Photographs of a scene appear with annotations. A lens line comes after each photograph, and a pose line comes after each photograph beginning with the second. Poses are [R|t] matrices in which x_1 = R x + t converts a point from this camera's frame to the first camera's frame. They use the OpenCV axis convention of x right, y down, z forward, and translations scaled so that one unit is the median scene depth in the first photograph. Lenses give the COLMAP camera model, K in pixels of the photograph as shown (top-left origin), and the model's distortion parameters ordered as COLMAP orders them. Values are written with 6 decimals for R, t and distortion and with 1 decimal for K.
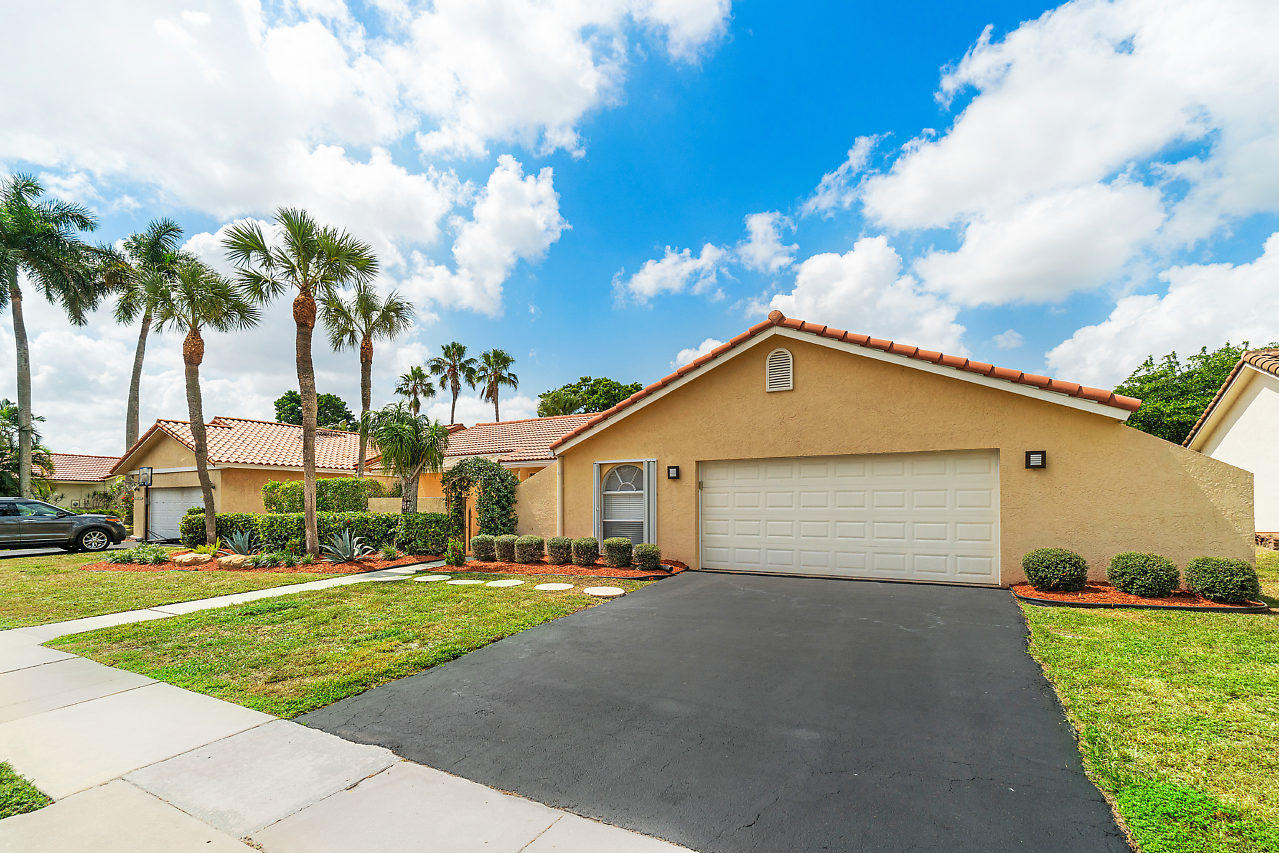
lens RADIAL K [[552.9, 0, 668.3], [0, 552.9, 496.9], [0, 0, 1]] dist [-0.000371, -0.000100]
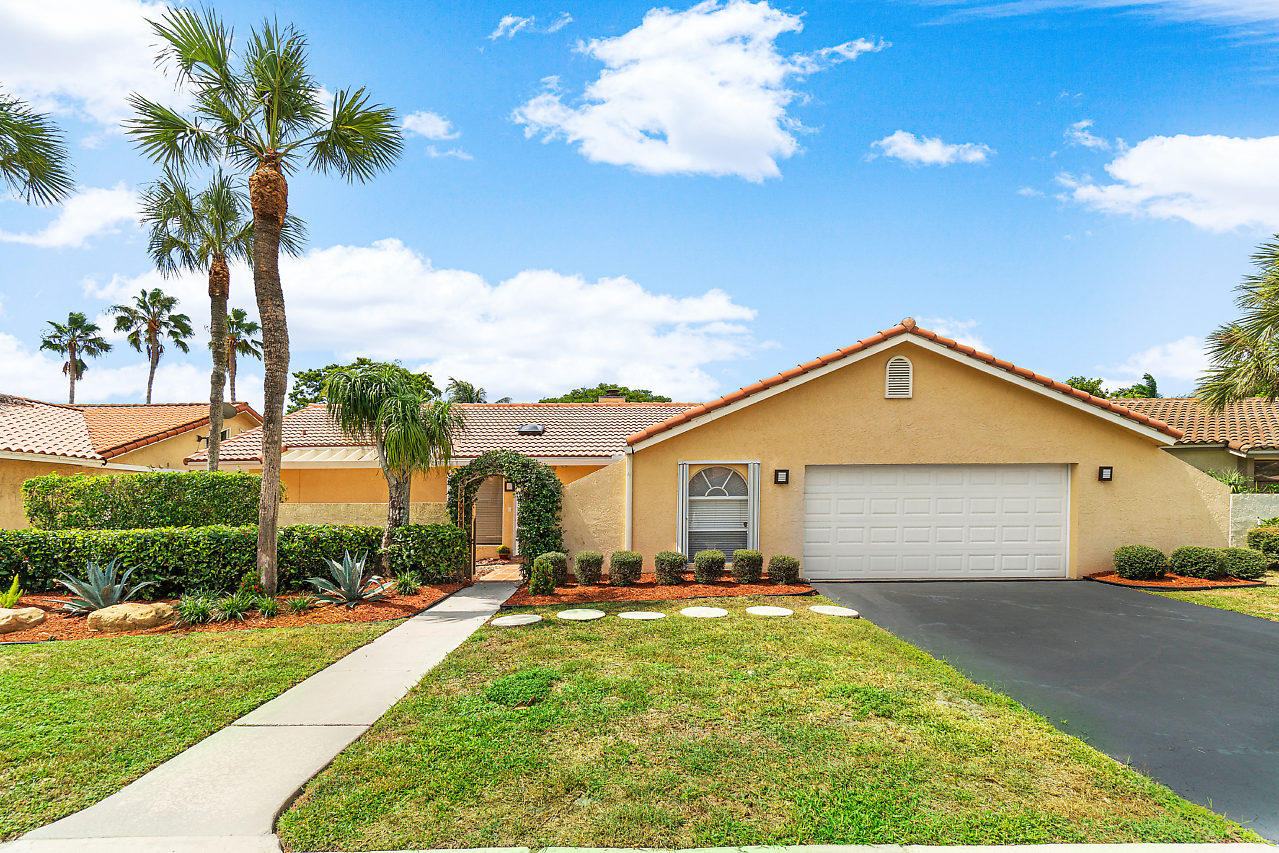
lens RADIAL K [[552.1, 0, 642.7], [0, 552.1, 508.7], [0, 0, 1]] dist [0.001065, 0.000032]
pose [[0.888286, -0.000759, 0.459290, -0.603822], [-0.002572, 0.999975, 0.006628, 0.003678], [-0.459283, -0.007069, 0.888262, 0.284887]]
